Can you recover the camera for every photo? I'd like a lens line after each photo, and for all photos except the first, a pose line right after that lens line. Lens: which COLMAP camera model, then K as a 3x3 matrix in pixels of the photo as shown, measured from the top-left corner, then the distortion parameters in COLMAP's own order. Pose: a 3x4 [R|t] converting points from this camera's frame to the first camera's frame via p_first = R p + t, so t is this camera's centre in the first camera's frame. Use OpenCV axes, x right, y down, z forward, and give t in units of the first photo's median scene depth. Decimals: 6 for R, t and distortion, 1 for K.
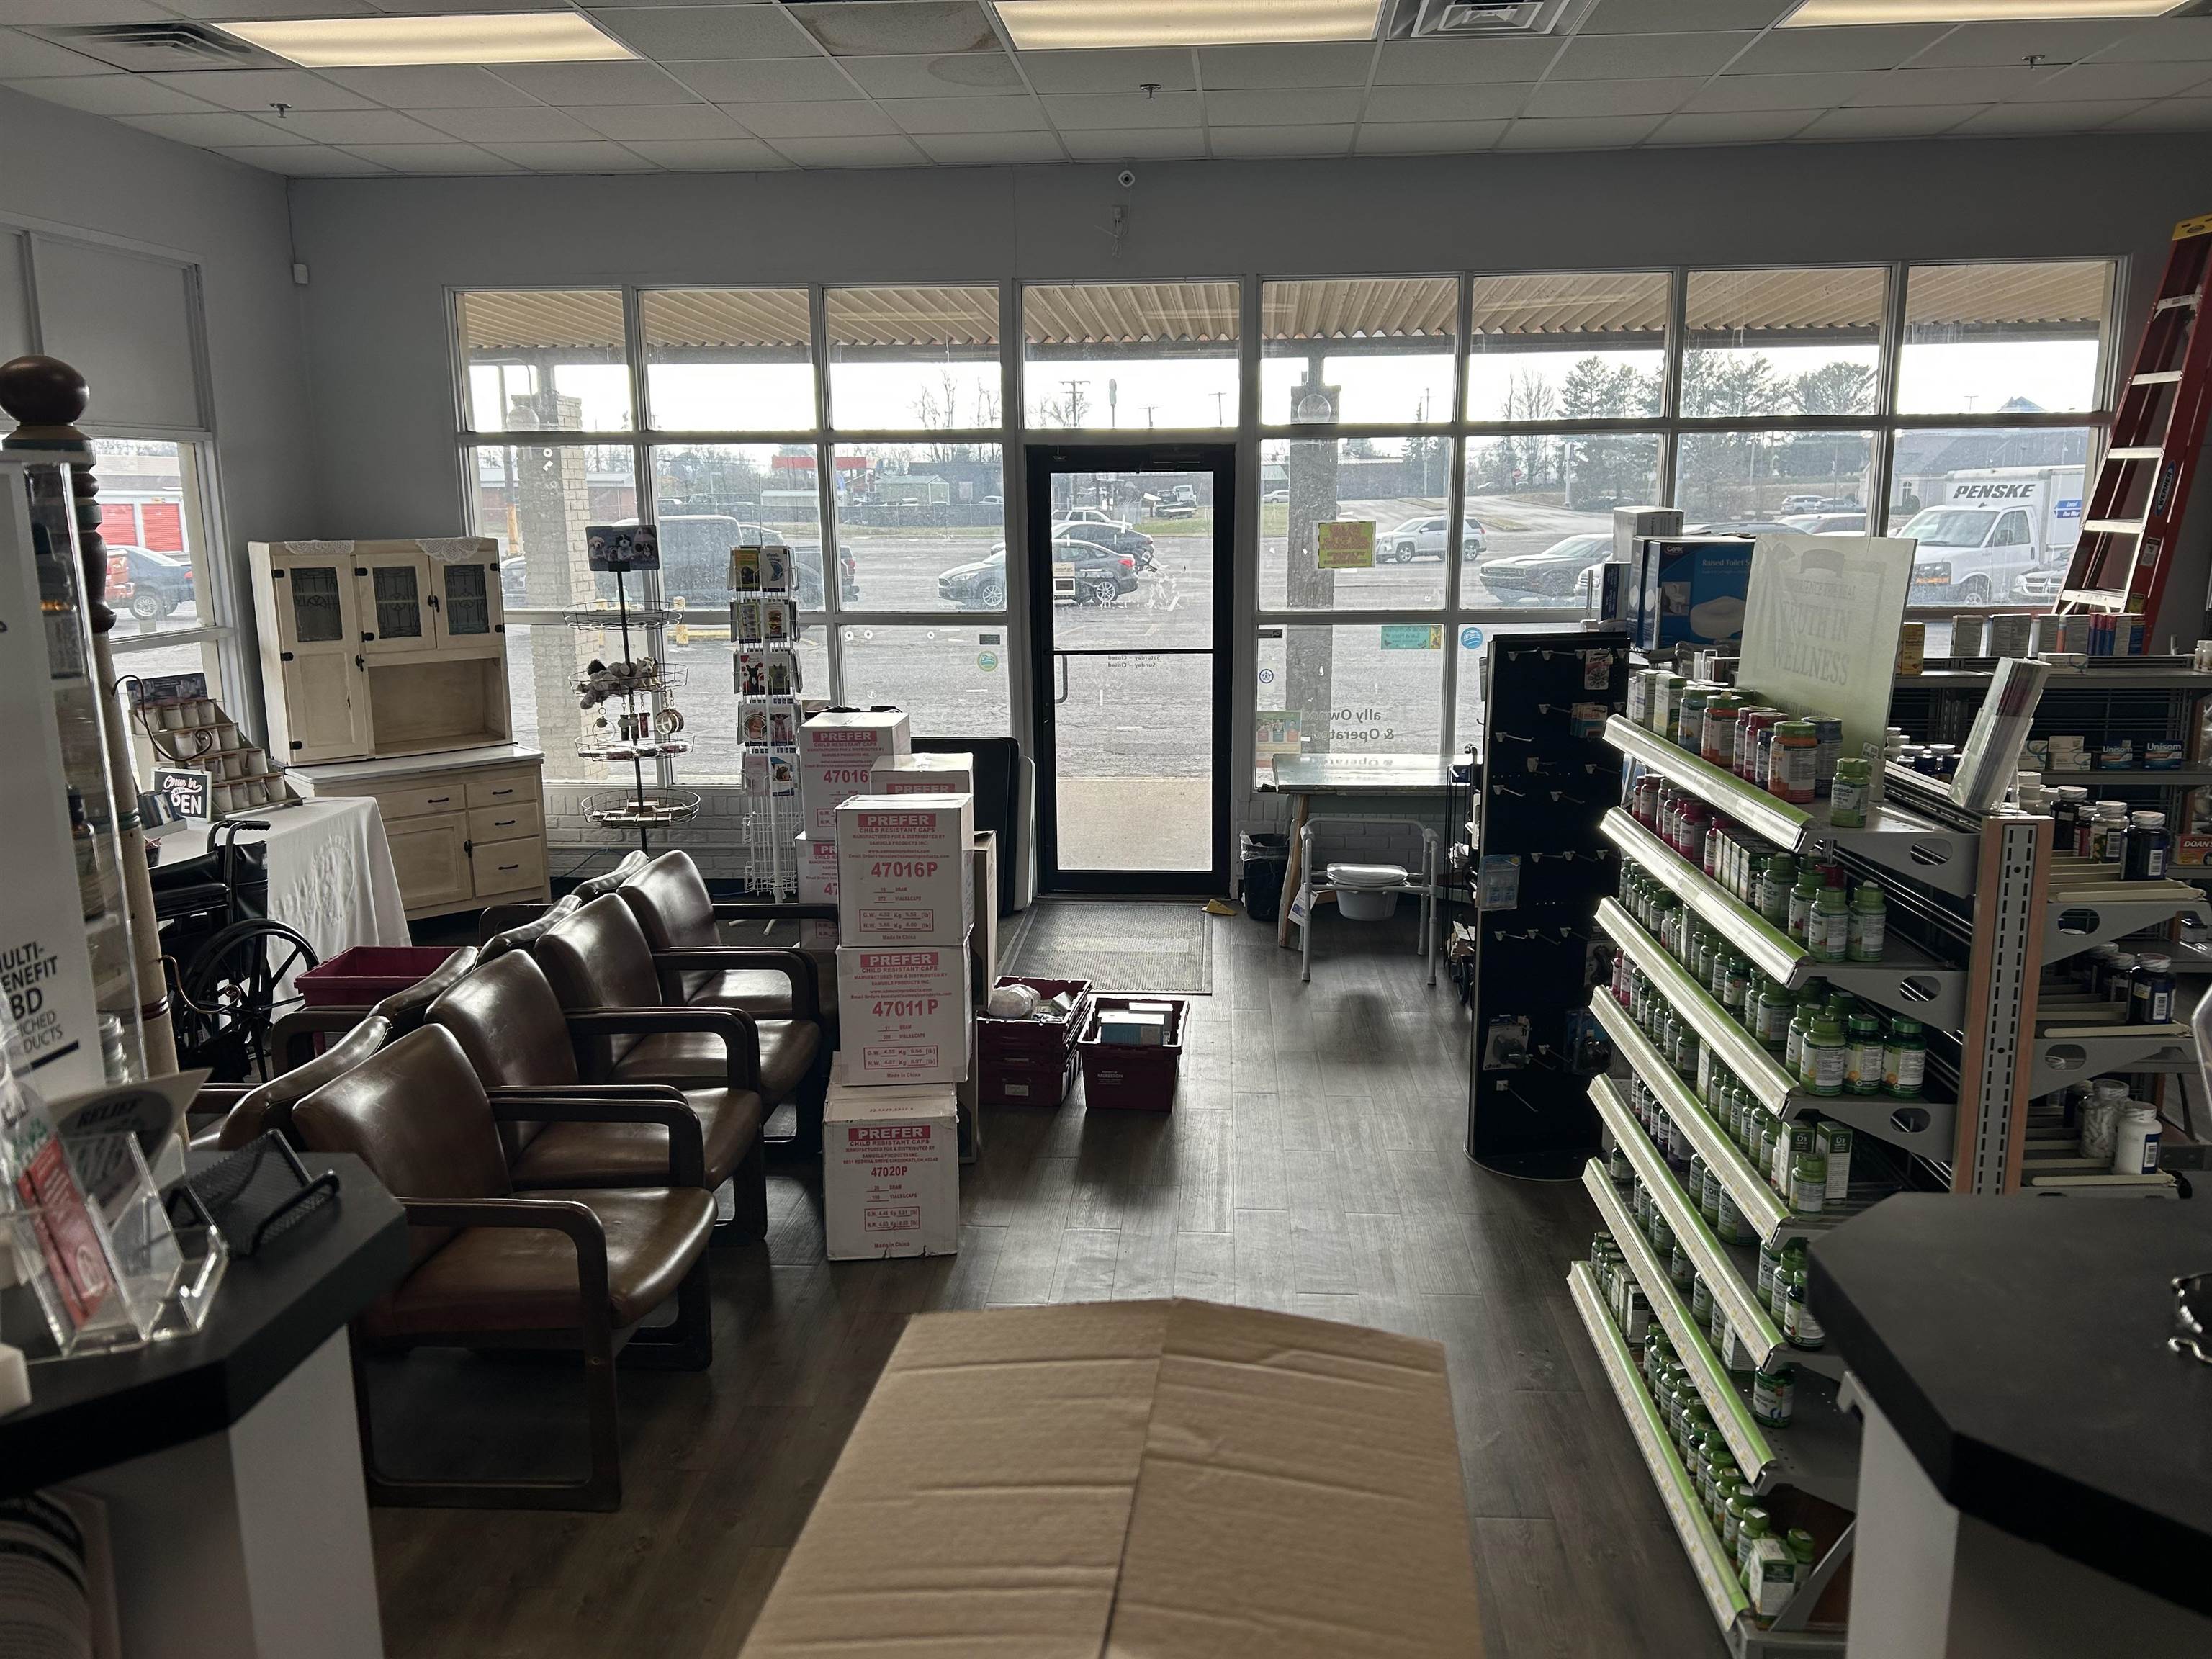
lens RADIAL K [[1646.7, 0, 1114.2], [0, 1646.7, 835.2], [0, 0, 1]] dist [0.067384, -0.063648]
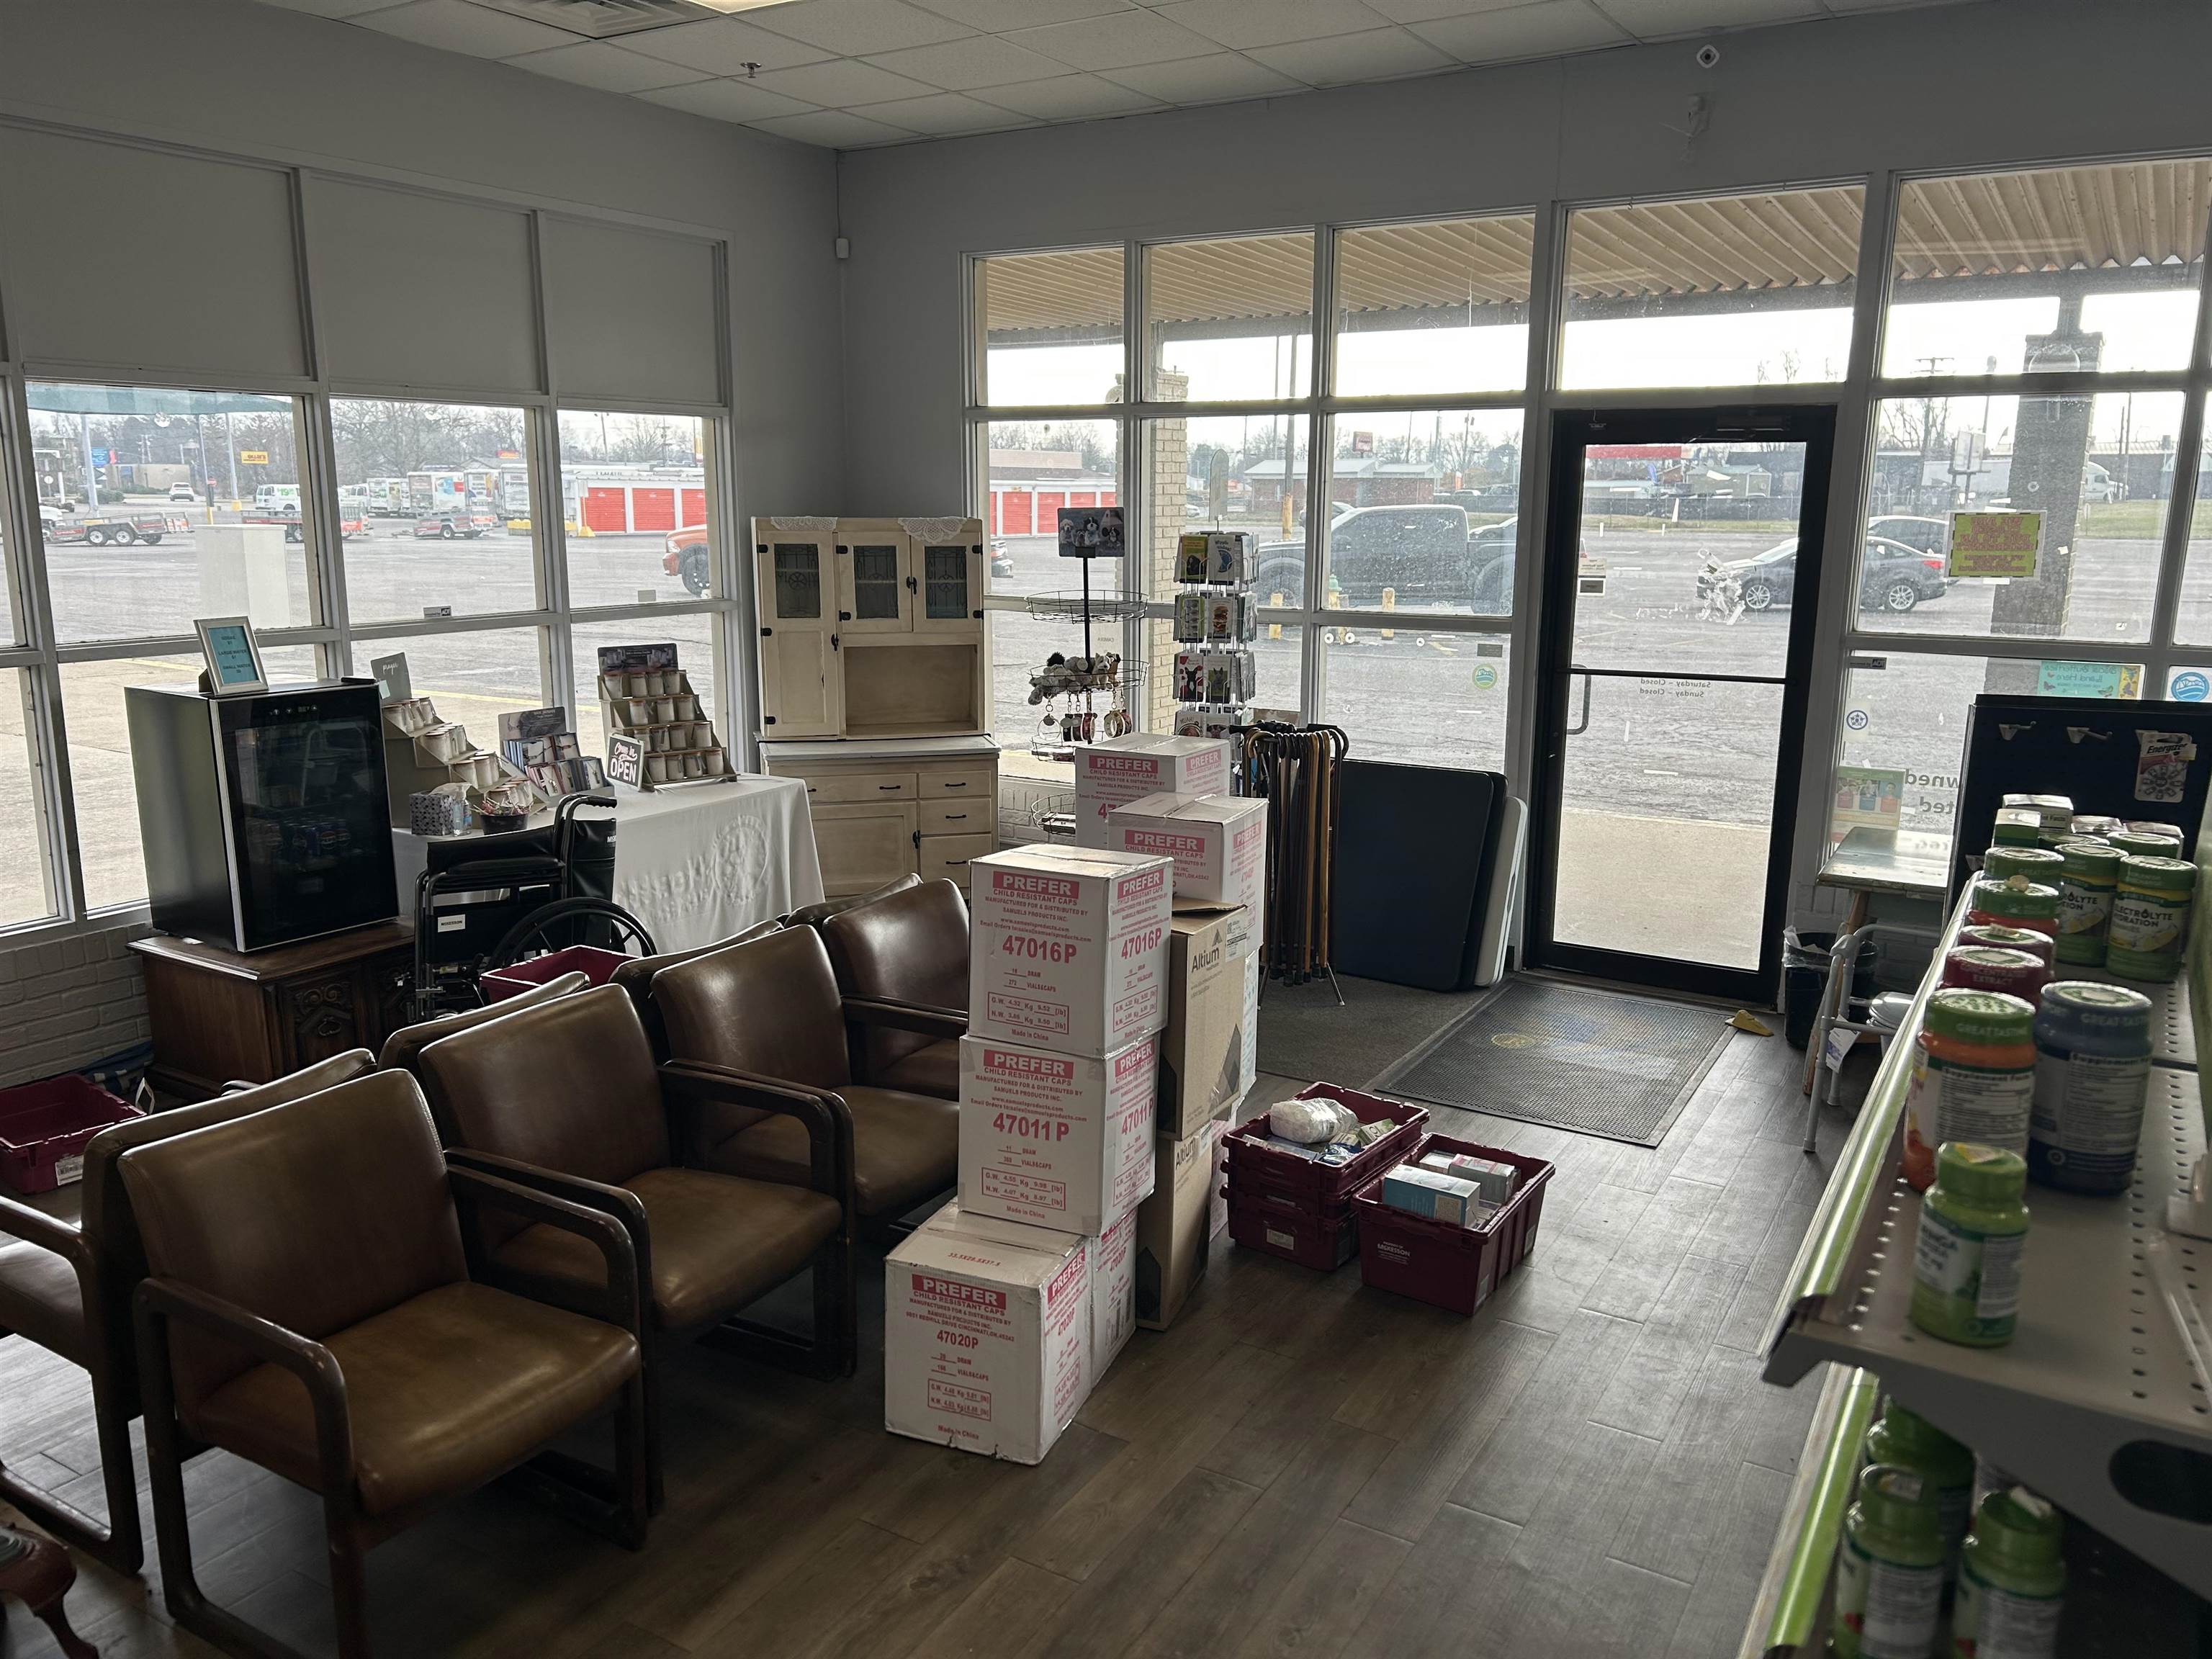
lens RADIAL K [[1646.7, 0, 1105.6], [0, 1646.7, 852.6], [0, 0, 1]] dist [0.067384, -0.063648]
pose [[0.887922, 0.110653, -0.446486, 0.139859], [-0.104014, 0.993793, 0.039442, -0.034012], [0.448080, 0.011419, 0.893921, 0.193241]]
